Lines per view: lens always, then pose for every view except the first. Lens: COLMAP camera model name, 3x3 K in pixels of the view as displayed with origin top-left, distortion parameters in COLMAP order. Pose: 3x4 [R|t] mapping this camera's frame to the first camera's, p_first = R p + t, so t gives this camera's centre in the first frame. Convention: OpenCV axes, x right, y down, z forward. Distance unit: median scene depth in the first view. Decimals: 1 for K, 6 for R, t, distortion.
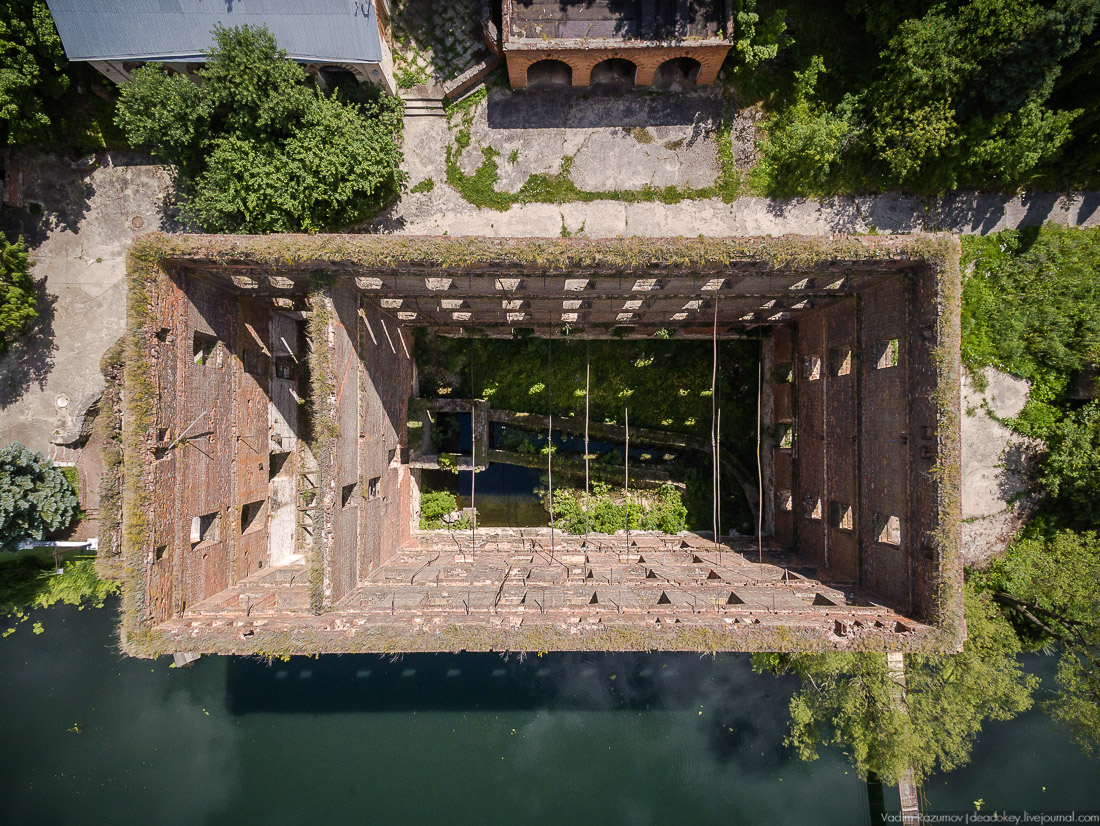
lens RADIAL K [[639.8, 0, 550.0], [0, 639.8, 413.0], [0, 0, 1]] dist [0.033774, 0.000925]
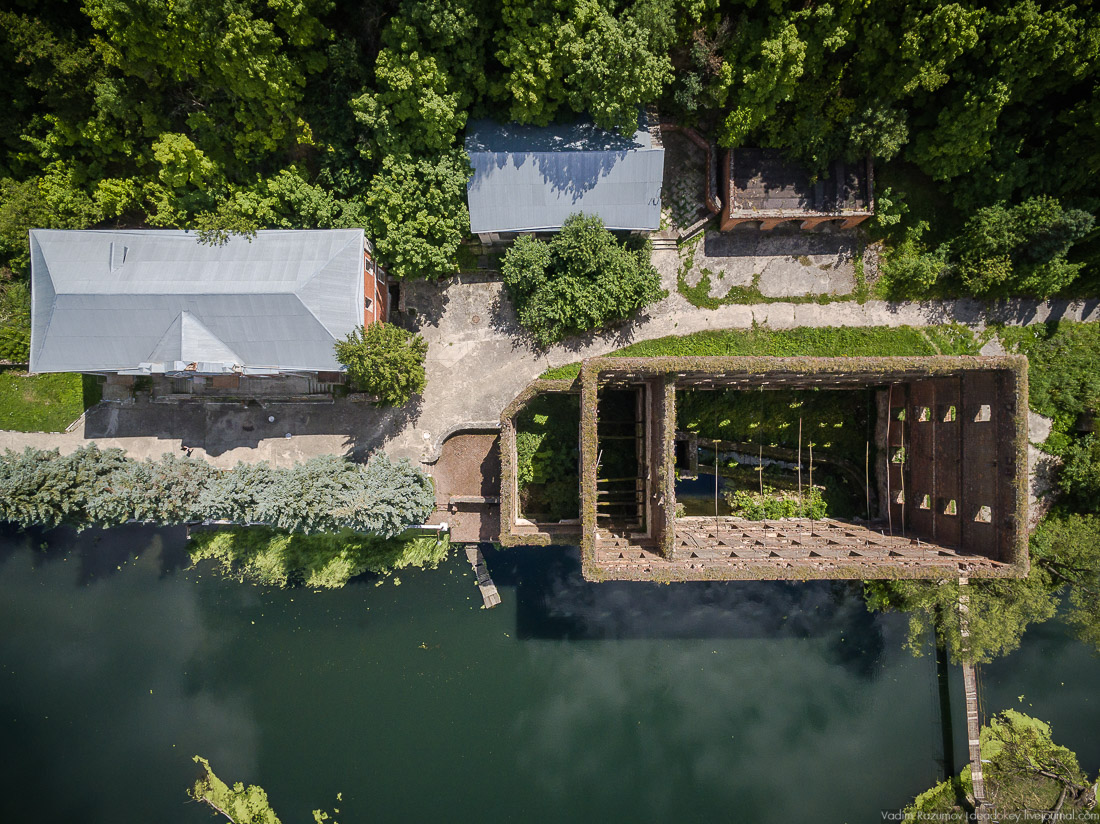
lens RADIAL K [[634.6, 0, 548.1], [0, 634.6, 418.2], [0, 0, 1]] dist [-0.003768, -0.001189]
pose [[0.999972, -0.005374, -0.005208, -0.464050], [0.005447, 0.999885, 0.014135, -0.079845], [0.005132, -0.014163, 0.999887, -0.521640]]
